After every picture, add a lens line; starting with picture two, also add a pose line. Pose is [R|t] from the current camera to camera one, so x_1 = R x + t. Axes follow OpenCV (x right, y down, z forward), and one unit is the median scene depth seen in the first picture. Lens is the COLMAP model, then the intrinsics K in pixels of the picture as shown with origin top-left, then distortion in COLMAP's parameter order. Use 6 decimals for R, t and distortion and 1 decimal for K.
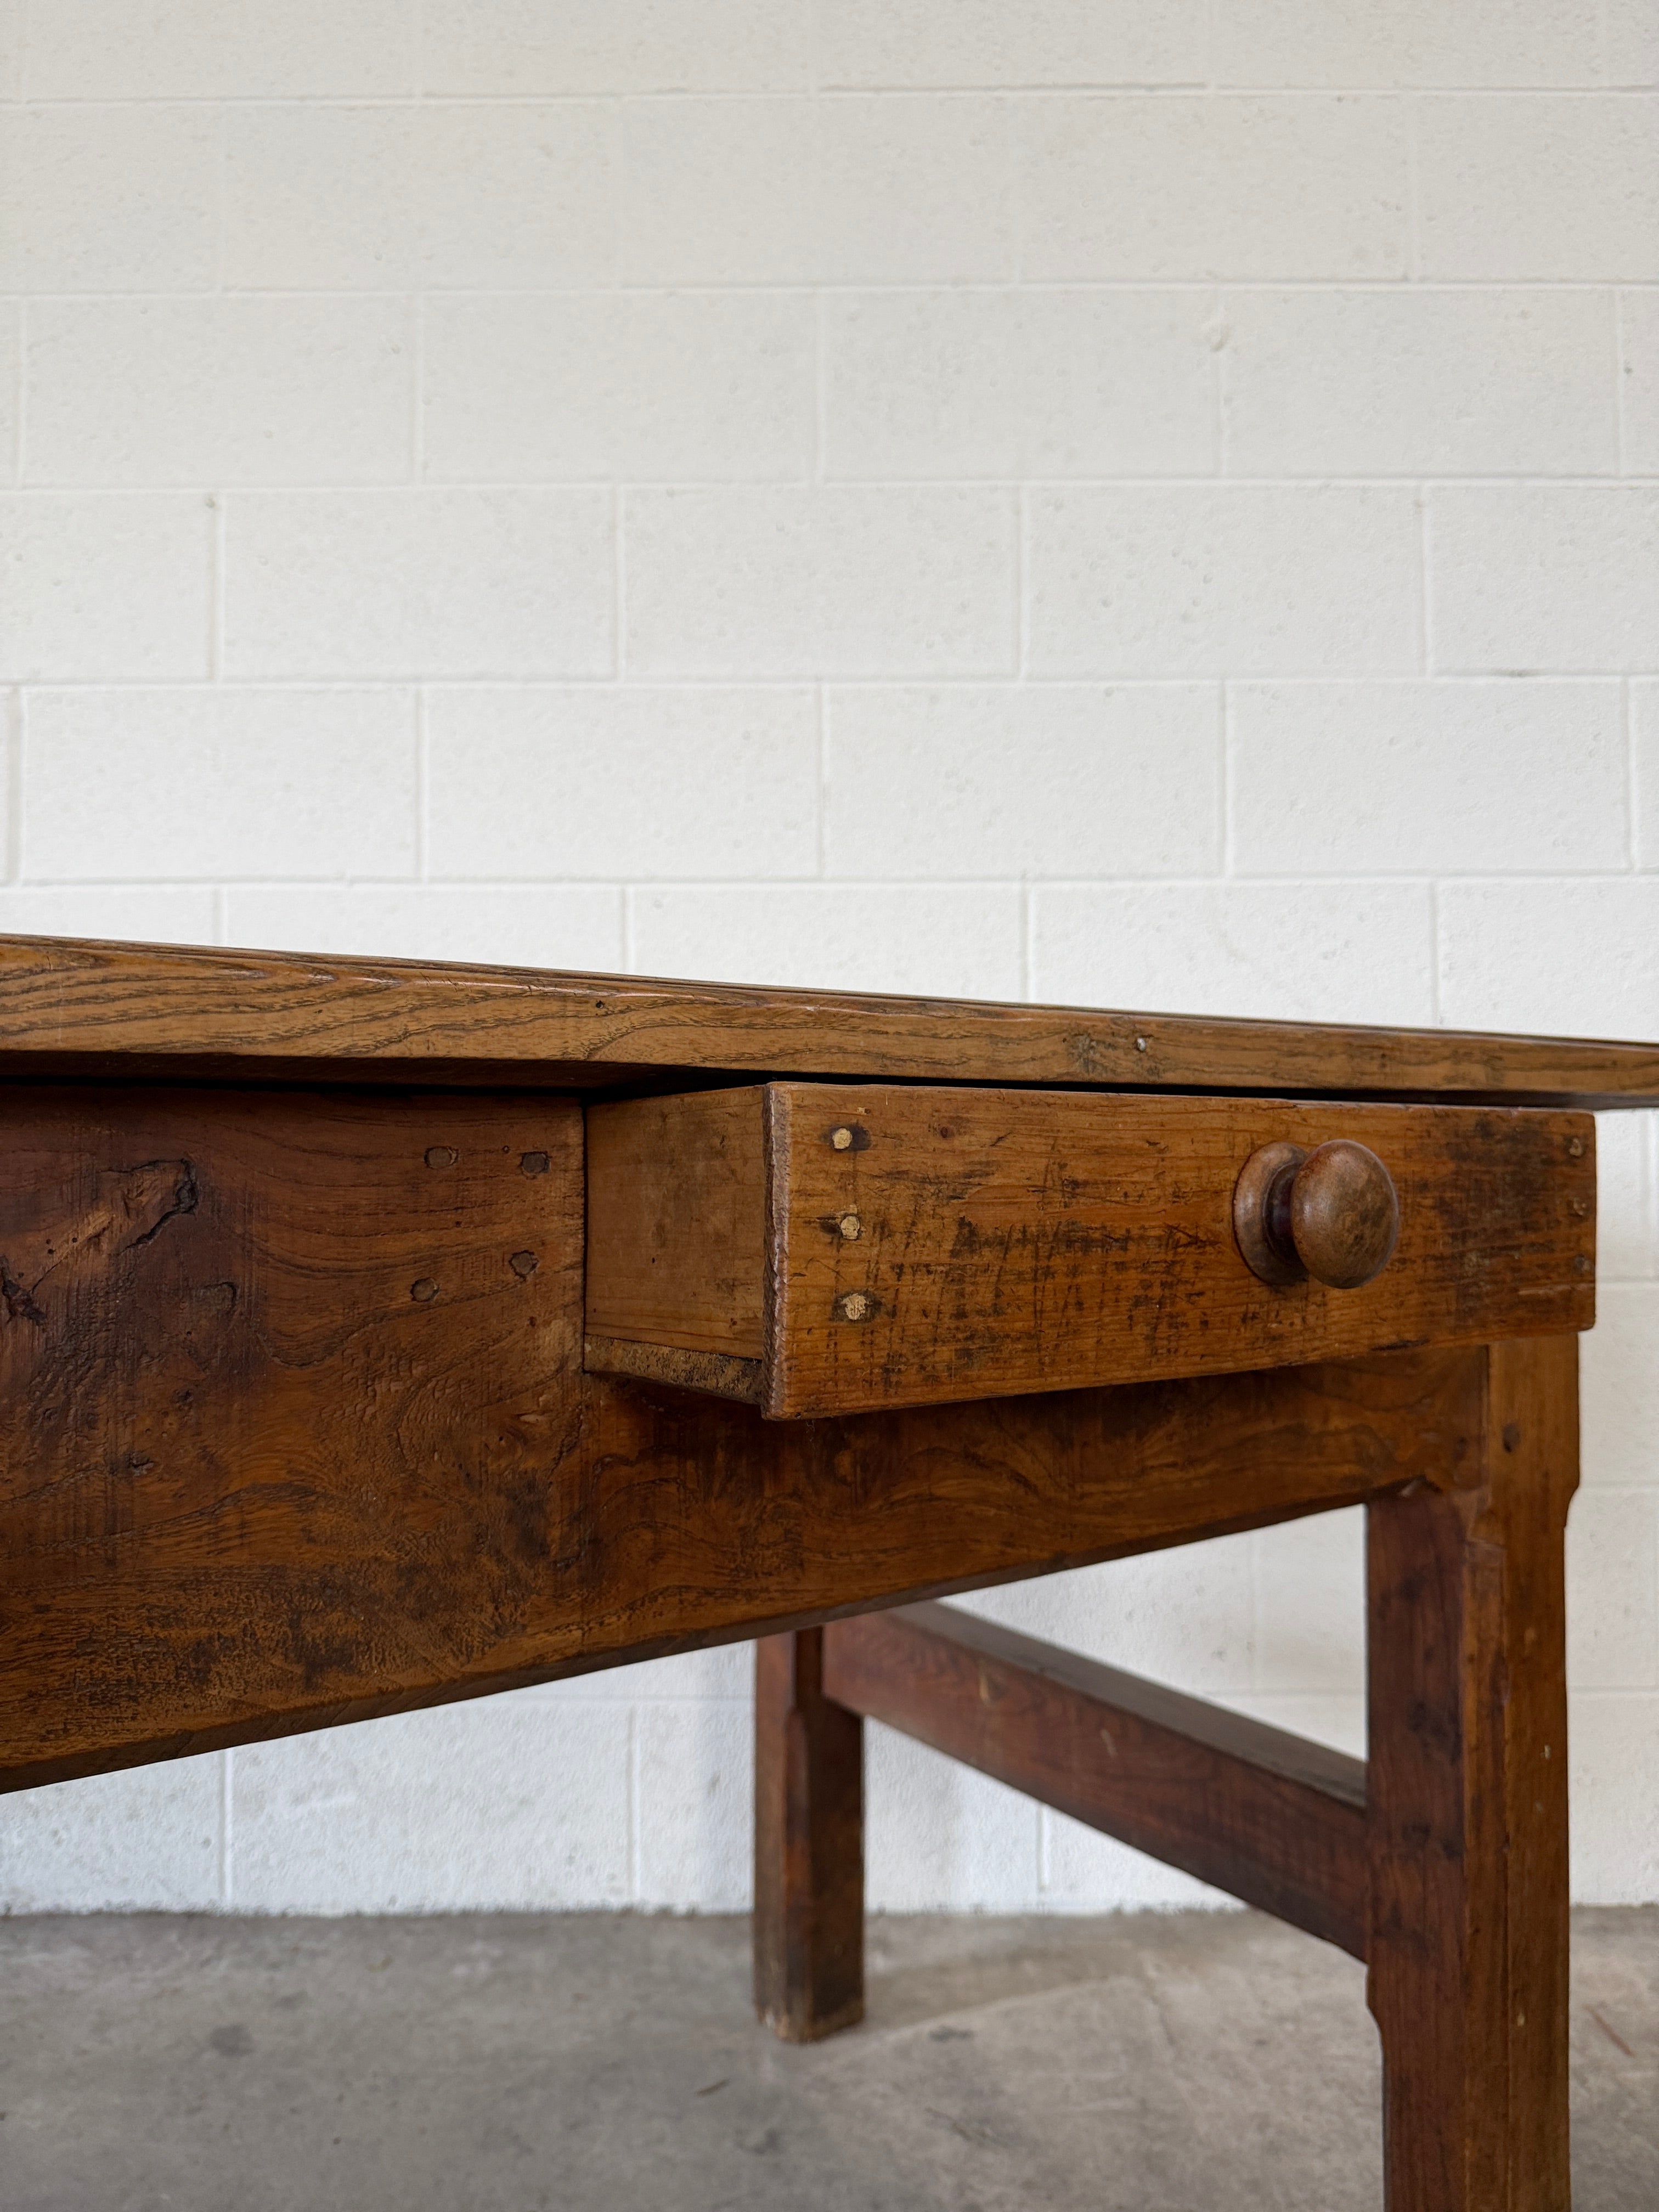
lens RADIAL K [[1597.3, 0, 833.8], [0, 1597.3, 1102.5], [0, 0, 1]] dist [-0.002866, -0.014612]
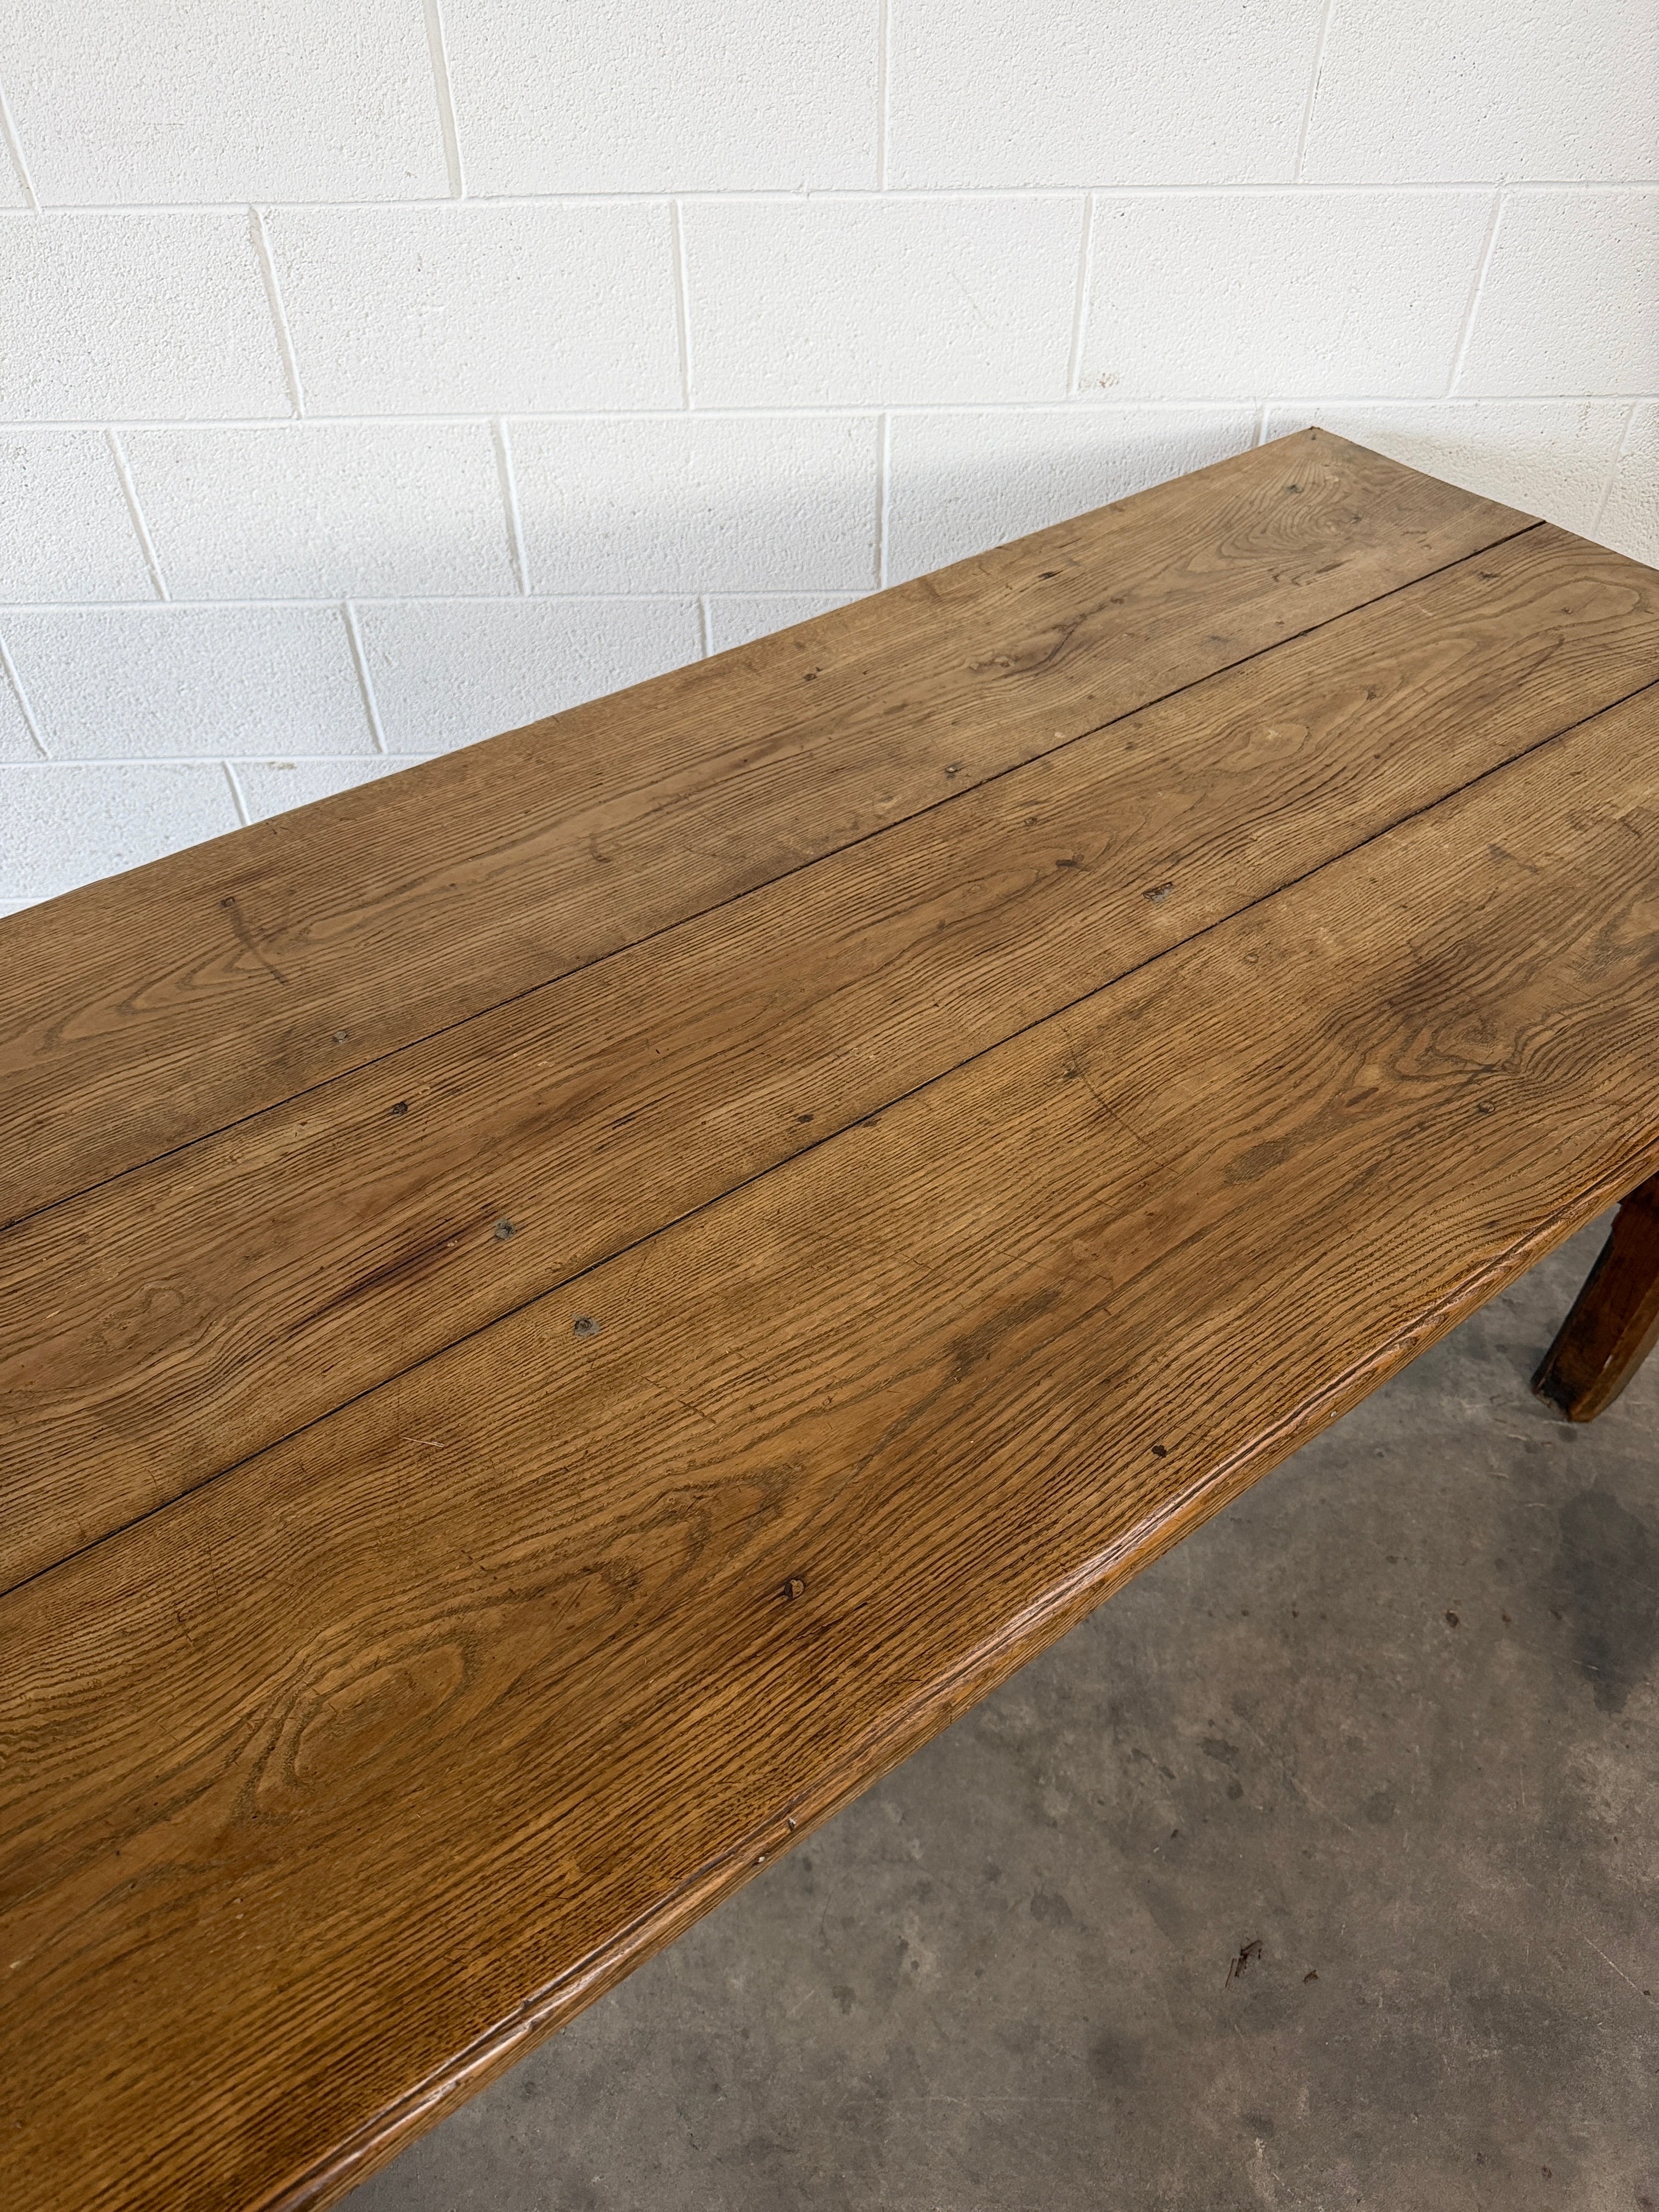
lens RADIAL K [[1573.5, 0, 839.2], [0, 1573.5, 1124.8], [0, 0, 1]] dist [0.024968, -0.031872]
pose [[0.999158, -0.022541, 0.034289, -0.337780], [-0.009501, 0.685822, 0.727707, -0.456218], [-0.039919, -0.727420, 0.685031, -0.070188]]
